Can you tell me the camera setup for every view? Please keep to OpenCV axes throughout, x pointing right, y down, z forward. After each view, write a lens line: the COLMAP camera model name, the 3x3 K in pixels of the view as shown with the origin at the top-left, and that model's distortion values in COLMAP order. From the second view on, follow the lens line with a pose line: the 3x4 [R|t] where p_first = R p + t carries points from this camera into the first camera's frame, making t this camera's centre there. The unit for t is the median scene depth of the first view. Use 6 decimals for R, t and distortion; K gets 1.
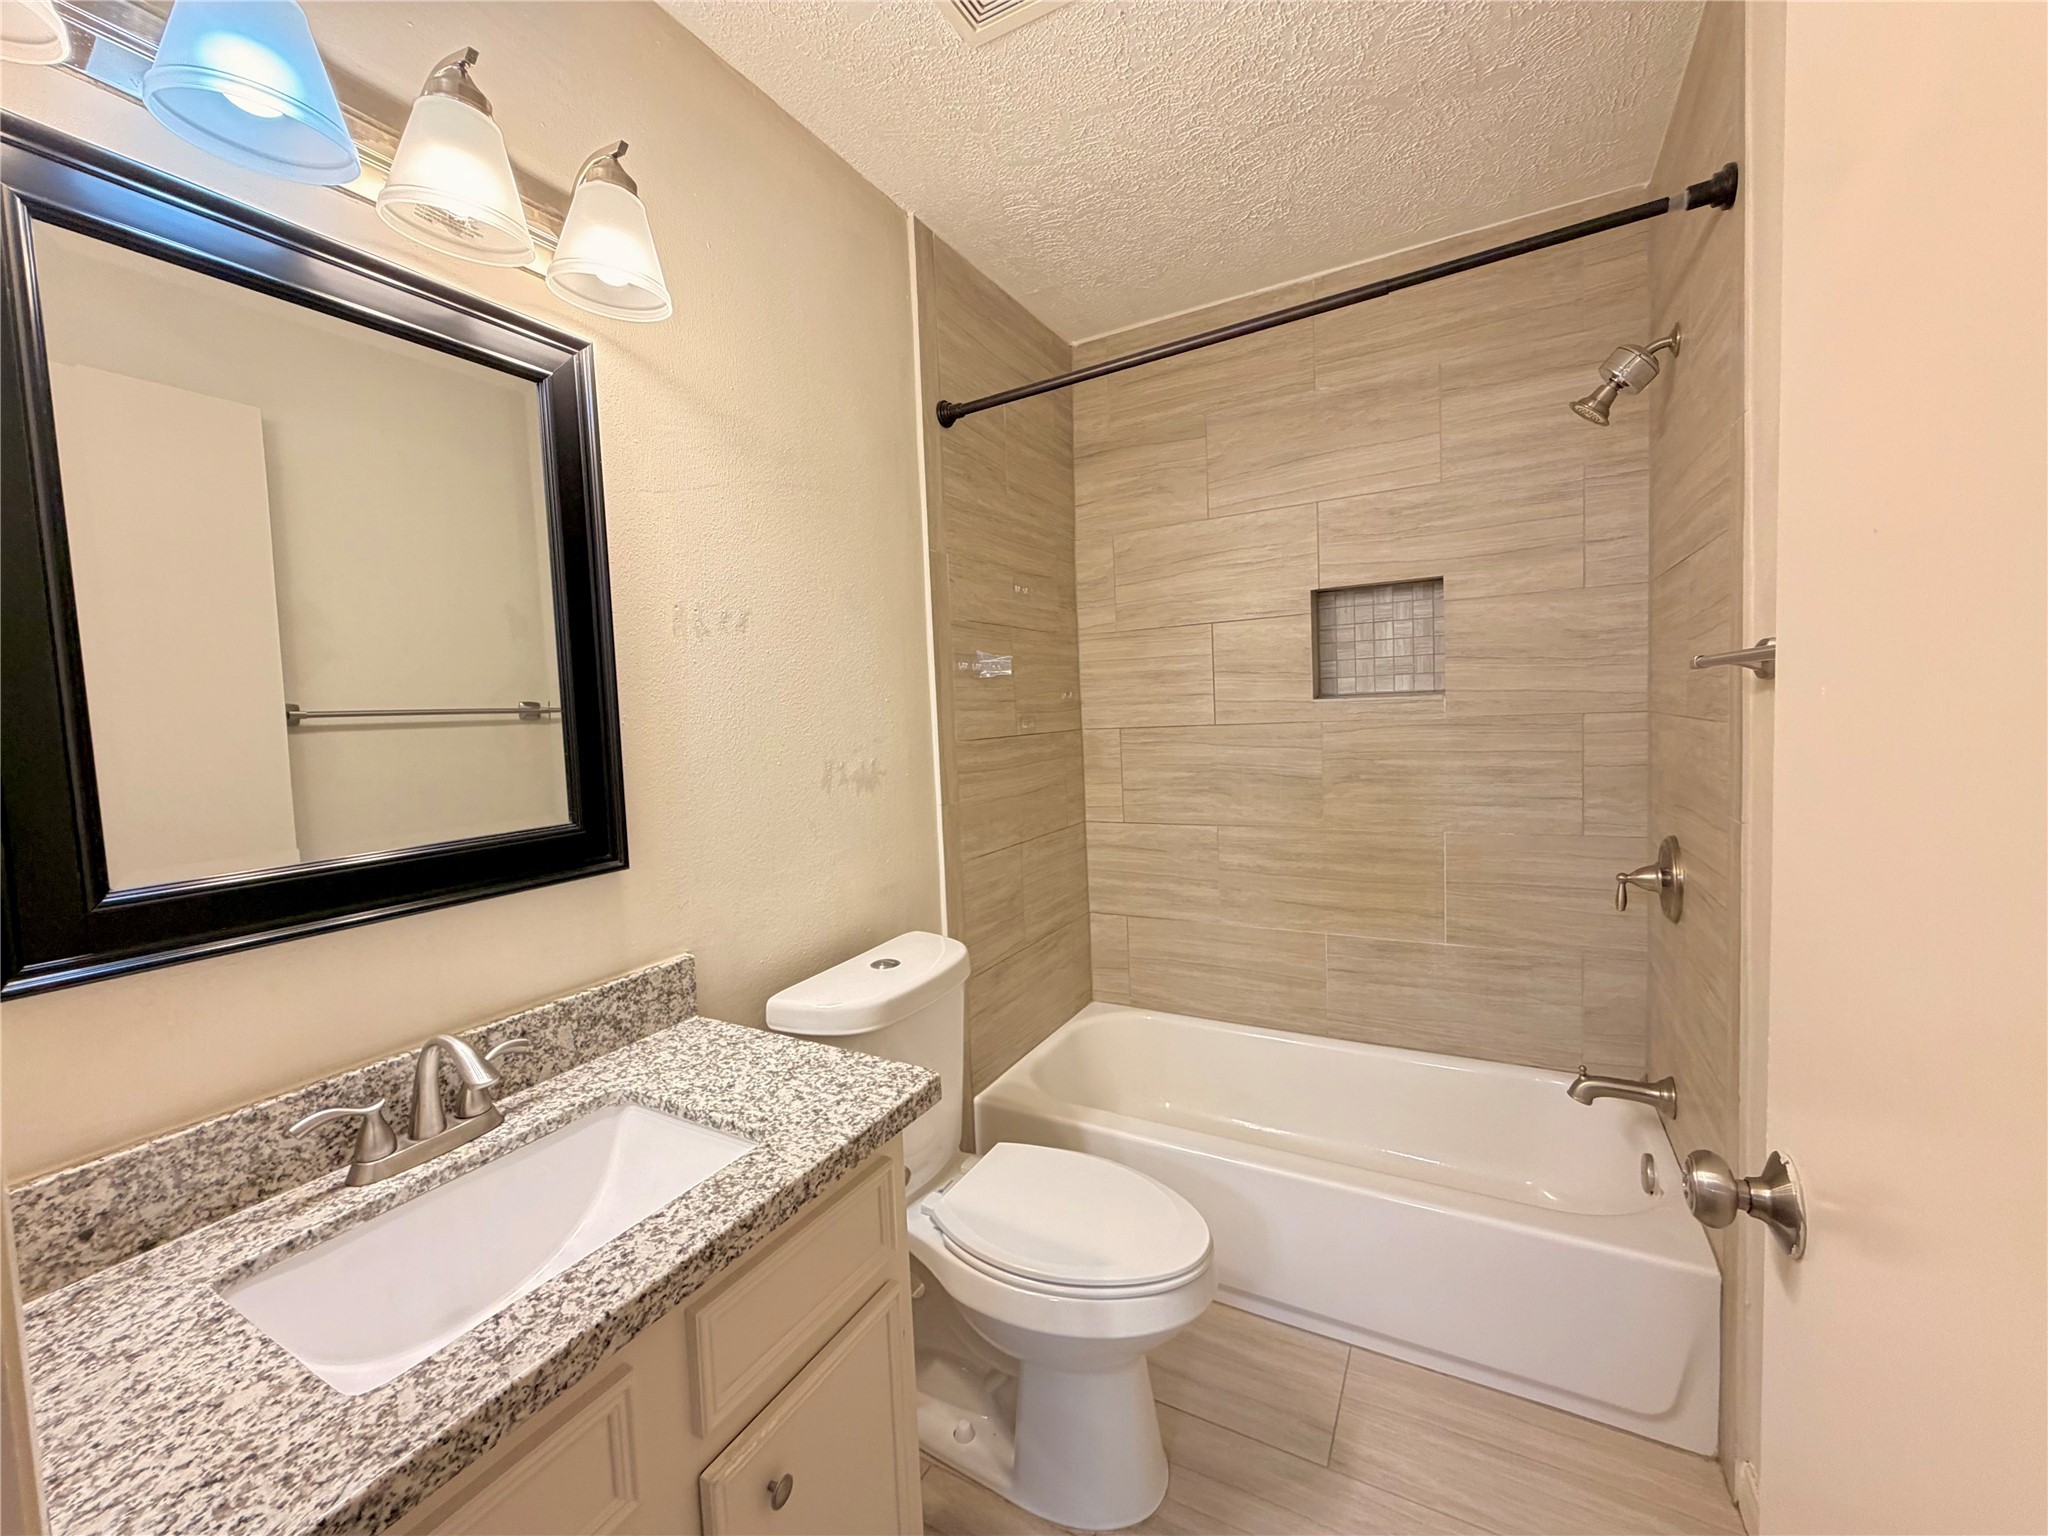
lens RADIAL K [[815.0, 0, 1018.9], [0, 815.0, 769.7], [0, 0, 1]] dist [0.001063, -0.000190]
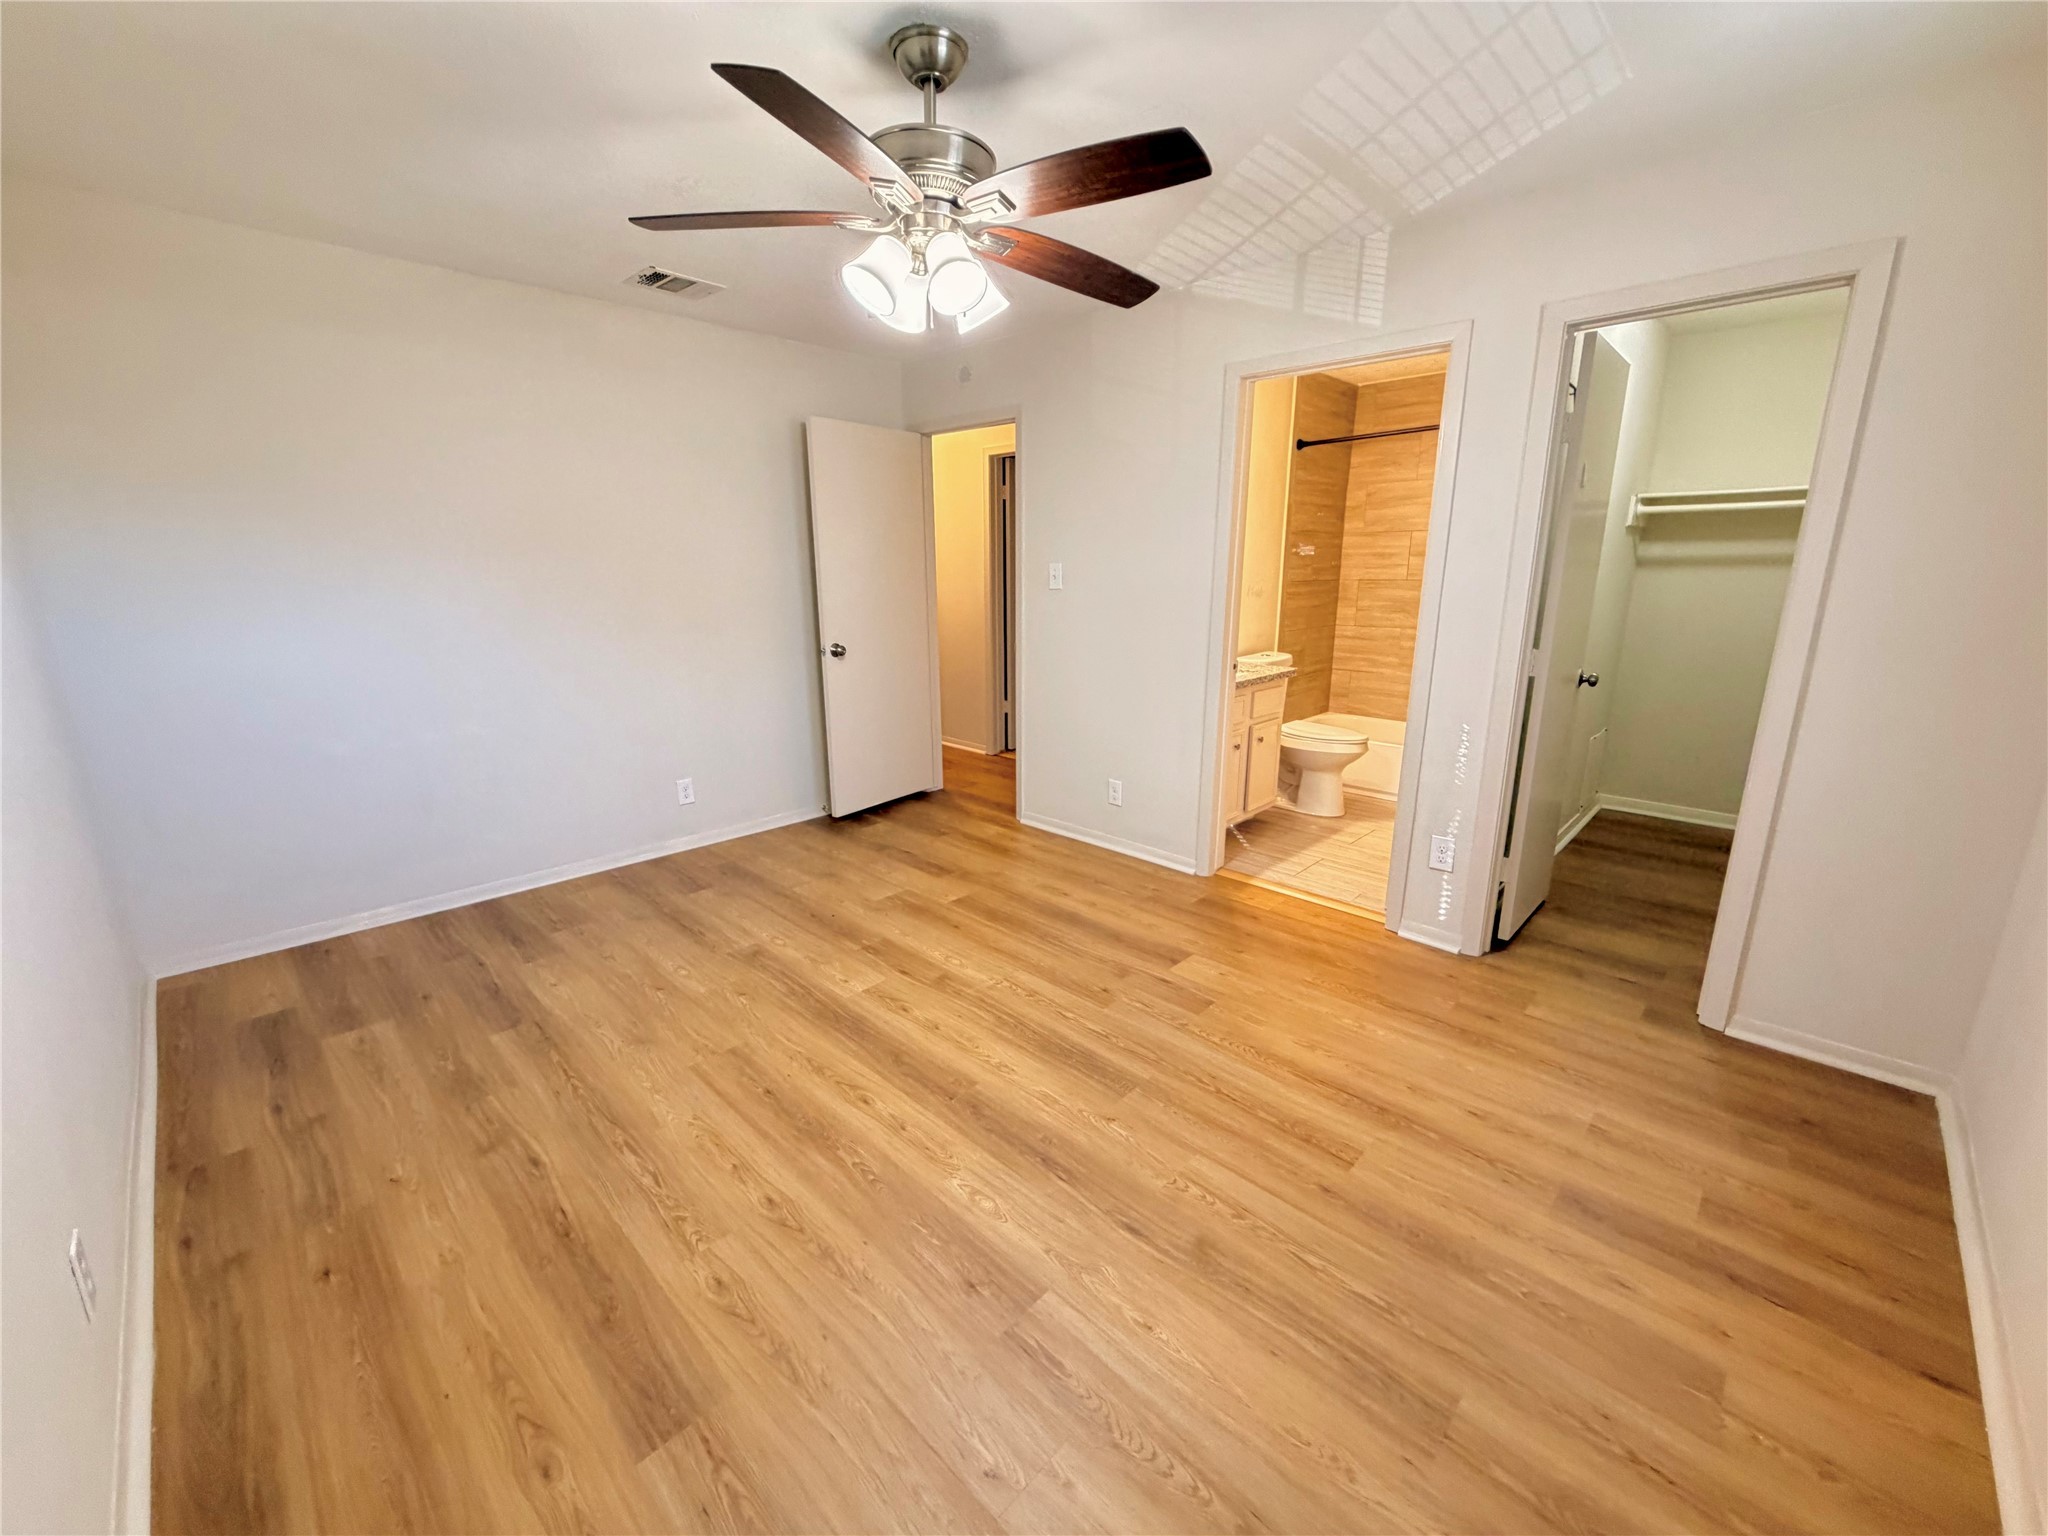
lens RADIAL K [[815.0, 0, 1018.9], [0, 815.0, 766.3], [0, 0, 1]] dist [0.001063, -0.000190]
pose [[0.966098, 0.096901, -0.239303, -0.177436], [-0.053985, 0.982223, 0.179785, 0.092640], [0.252470, -0.160771, 0.954155, -1.333980]]
